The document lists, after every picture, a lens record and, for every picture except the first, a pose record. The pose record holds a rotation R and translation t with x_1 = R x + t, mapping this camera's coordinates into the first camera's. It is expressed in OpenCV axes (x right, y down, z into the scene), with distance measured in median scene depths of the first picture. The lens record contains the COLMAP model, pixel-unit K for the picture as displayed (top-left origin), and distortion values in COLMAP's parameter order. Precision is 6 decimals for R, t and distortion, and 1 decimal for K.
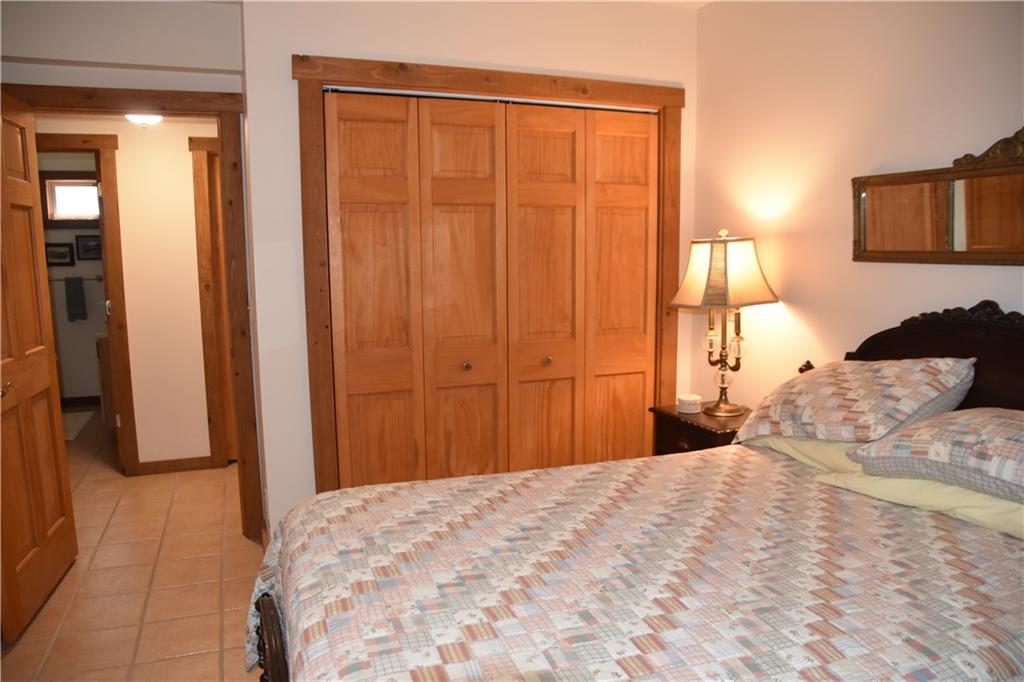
lens RADIAL K [[718.1, 0, 508.9], [0, 718.1, 338.9], [0, 0, 1]] dist [-0.132790, 0.068816]
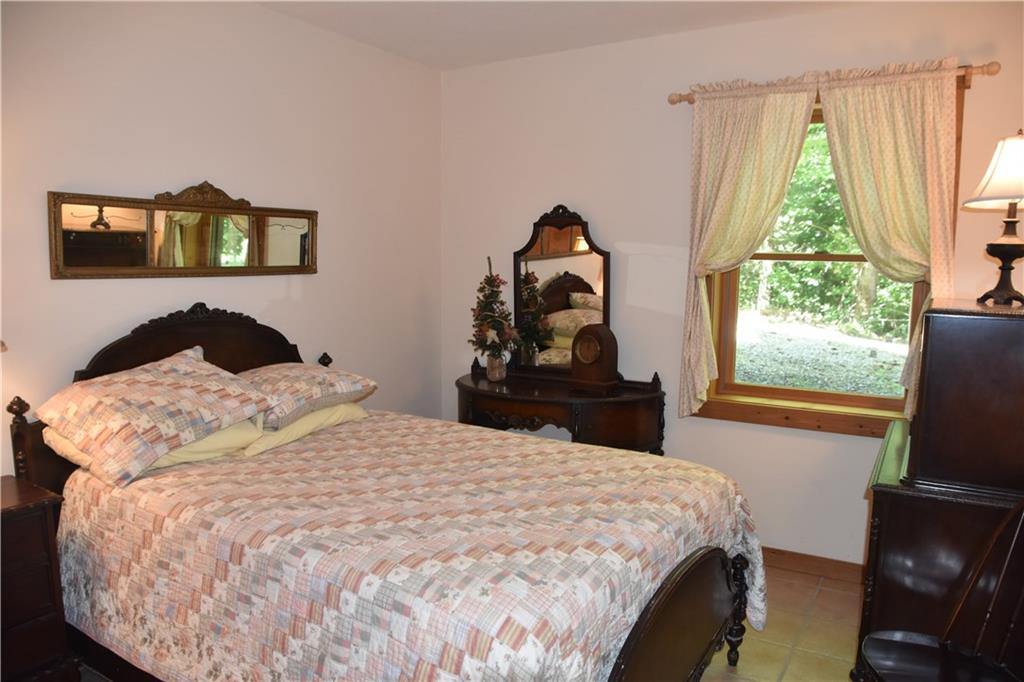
lens RADIAL K [[718.1, 0, 511.6], [0, 718.1, 341.6], [0, 0, 1]] dist [-0.132790, 0.068816]
pose [[-0.601993, -0.081115, 0.794371, -0.915629], [0.095118, 0.980459, 0.172199, -0.185577], [-0.792816, 0.179222, -0.582514, 1.527361]]
